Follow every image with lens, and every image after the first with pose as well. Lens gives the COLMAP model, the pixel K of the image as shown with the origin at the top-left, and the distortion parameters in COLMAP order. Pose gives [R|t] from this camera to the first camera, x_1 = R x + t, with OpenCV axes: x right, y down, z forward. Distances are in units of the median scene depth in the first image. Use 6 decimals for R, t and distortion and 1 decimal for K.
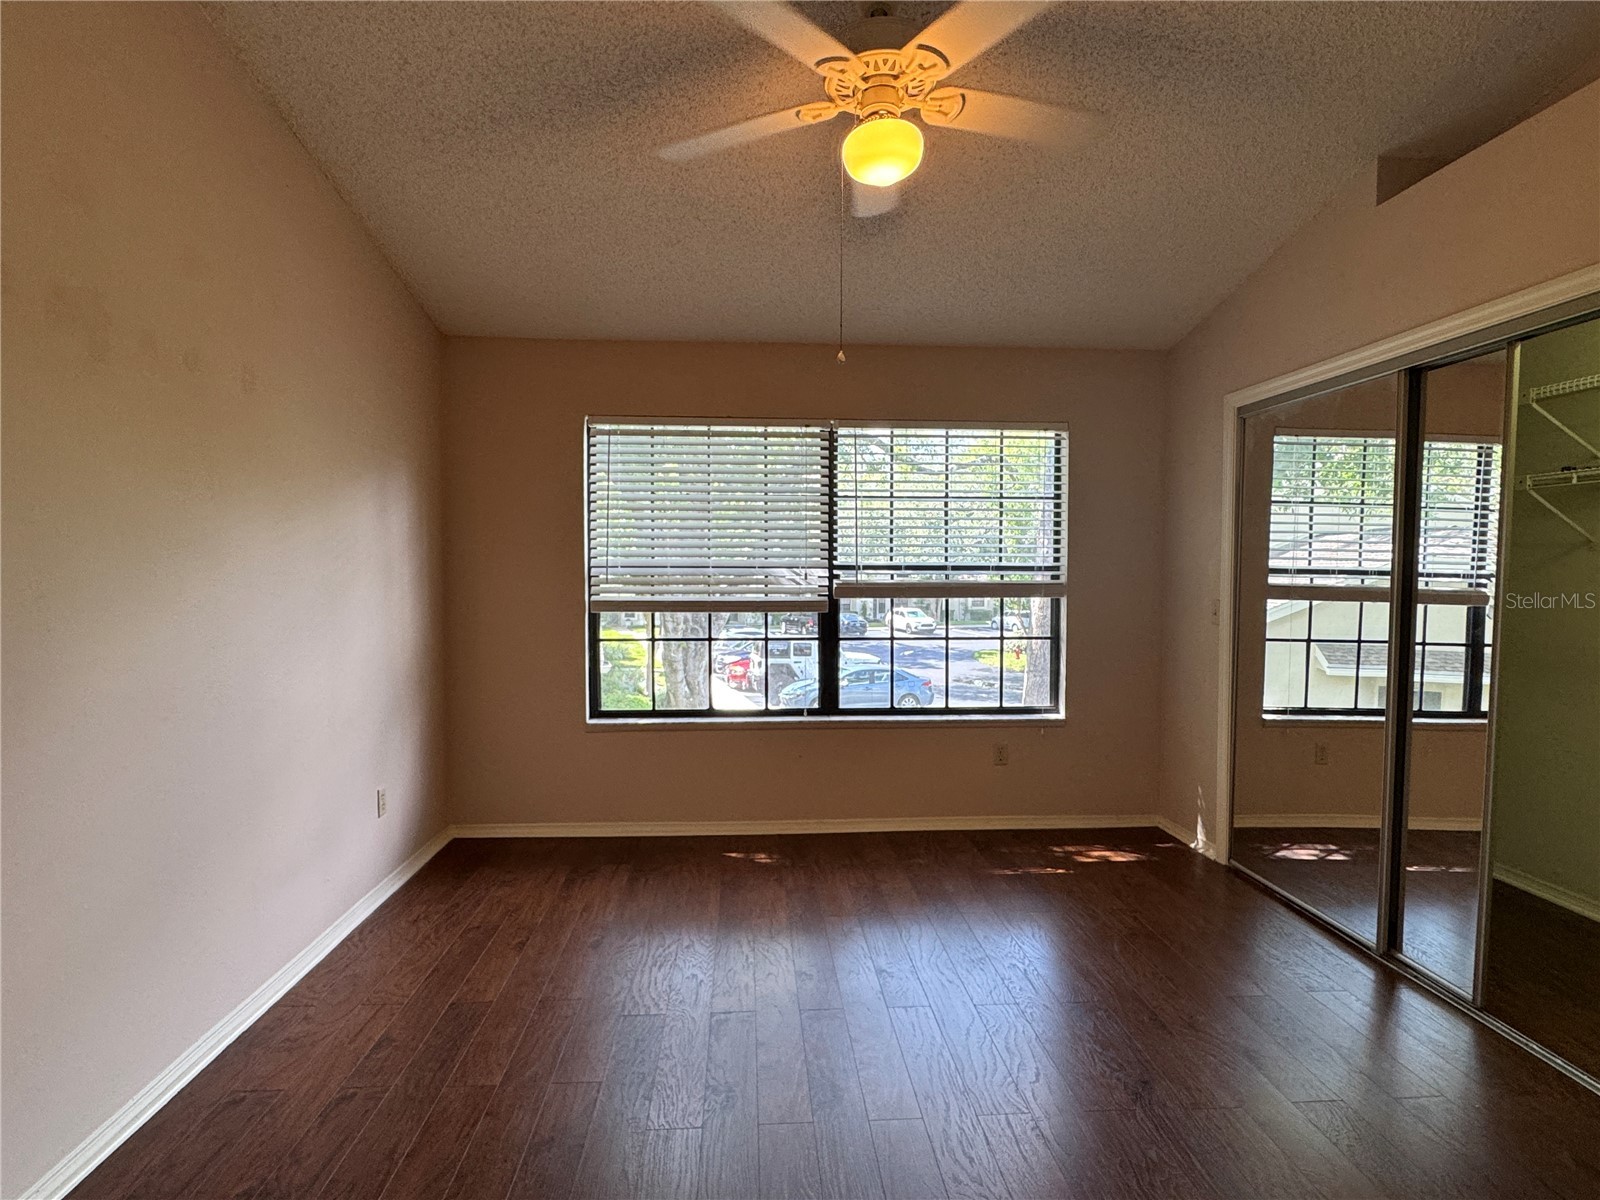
lens RADIAL K [[830.7, 0, 805.9], [0, 830.7, 610.1], [0, 0, 1]] dist [-0.018382, 0.000165]
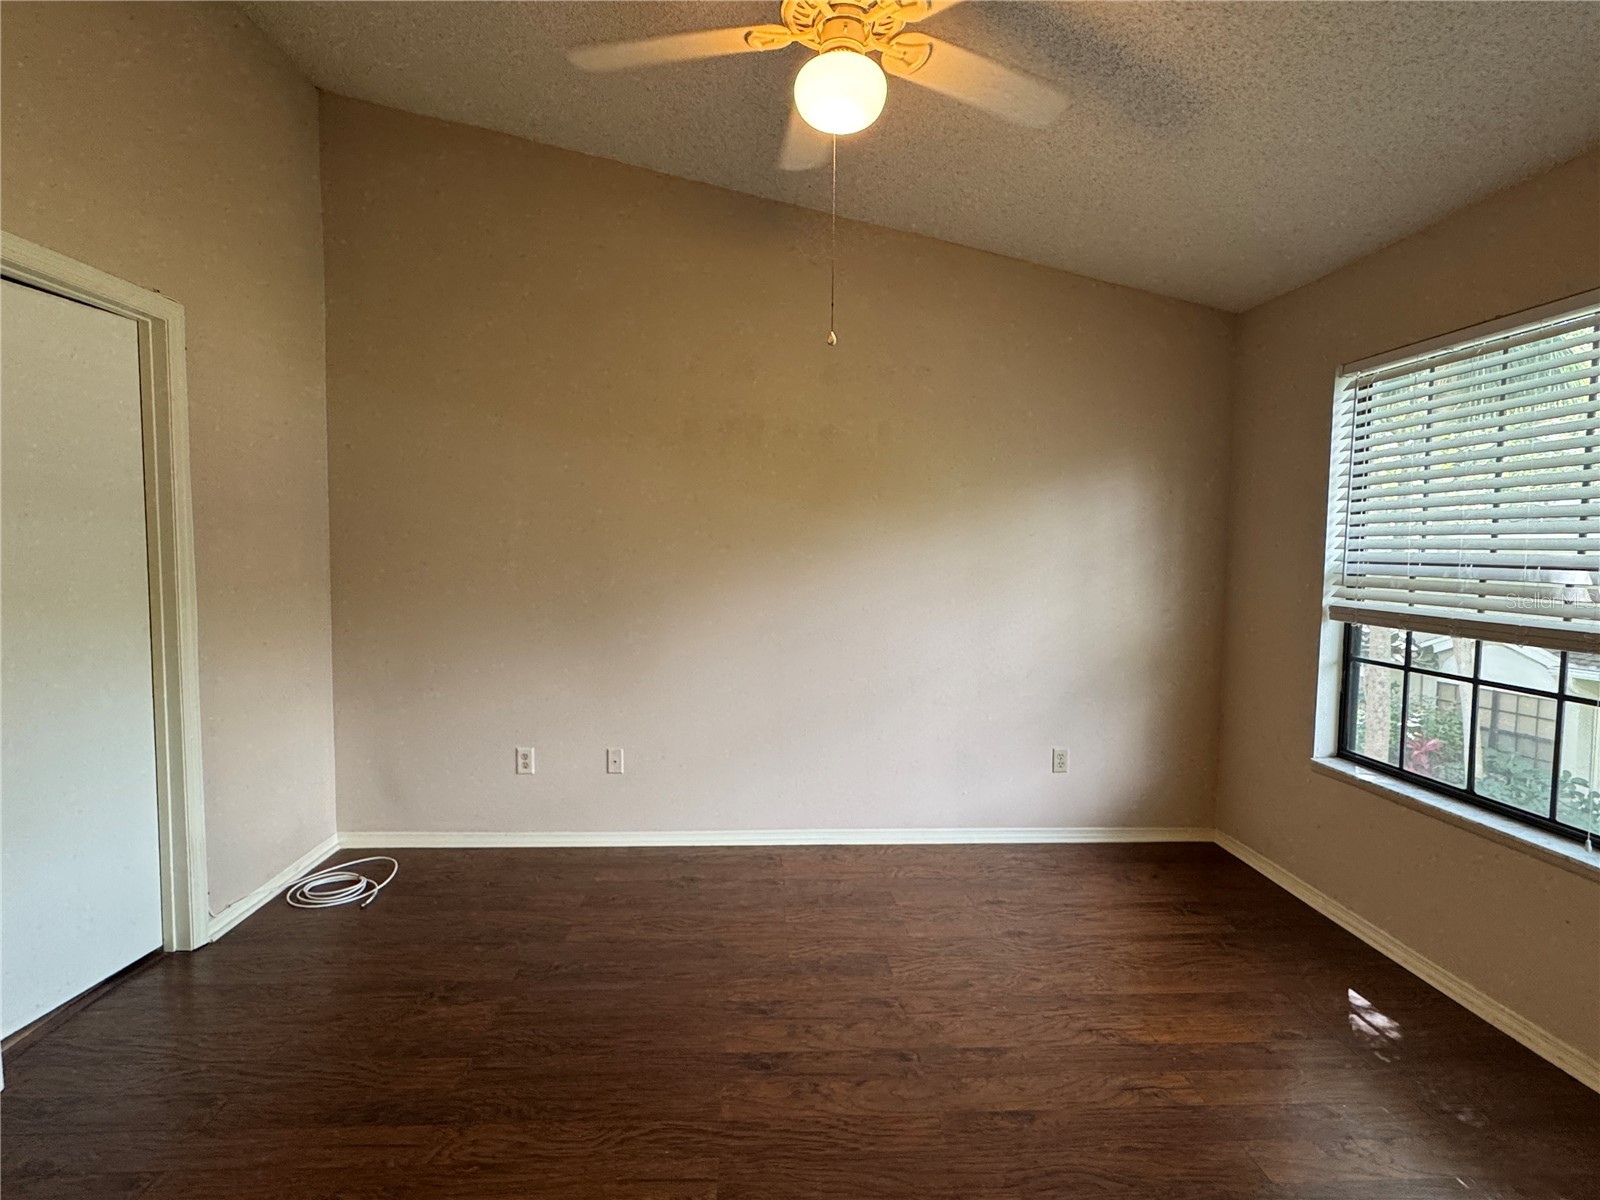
lens RADIAL K [[856.0, 0, 796.5], [0, 856.0, 602.1], [0, 0, 1]] dist [-0.003263, 0.001551]
pose [[-0.006641, 0.061364, -0.998093, 0.528976], [-0.062094, 0.996164, 0.061658, -0.031735], [0.998048, 0.062385, -0.002805, 0.487270]]
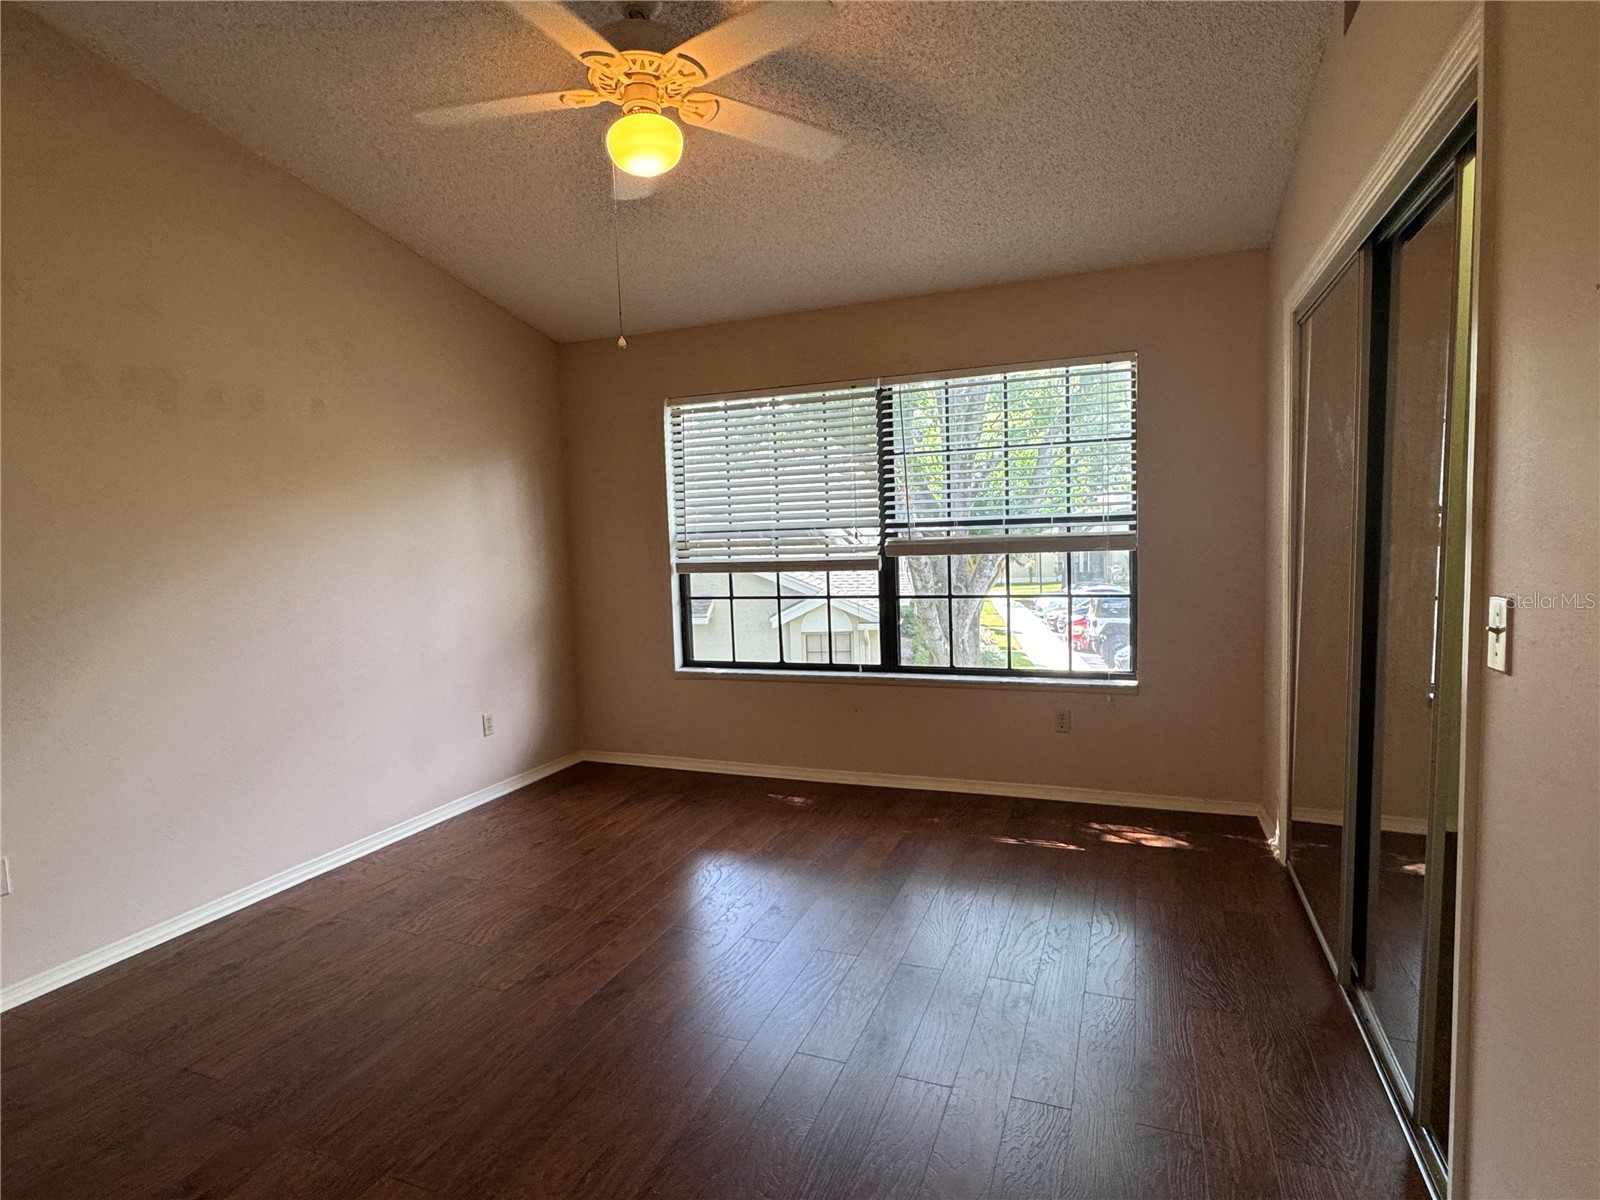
lens RADIAL K [[856.0, 0, 796.5], [0, 856.0, 602.1], [0, 0, 1]] dist [-0.003263, 0.001551]
pose [[0.903998, 0.001236, -0.427535, 0.378767], [0.015324, 0.999260, 0.035291, 0.002881], [0.427262, -0.038454, 0.903310, 0.013098]]
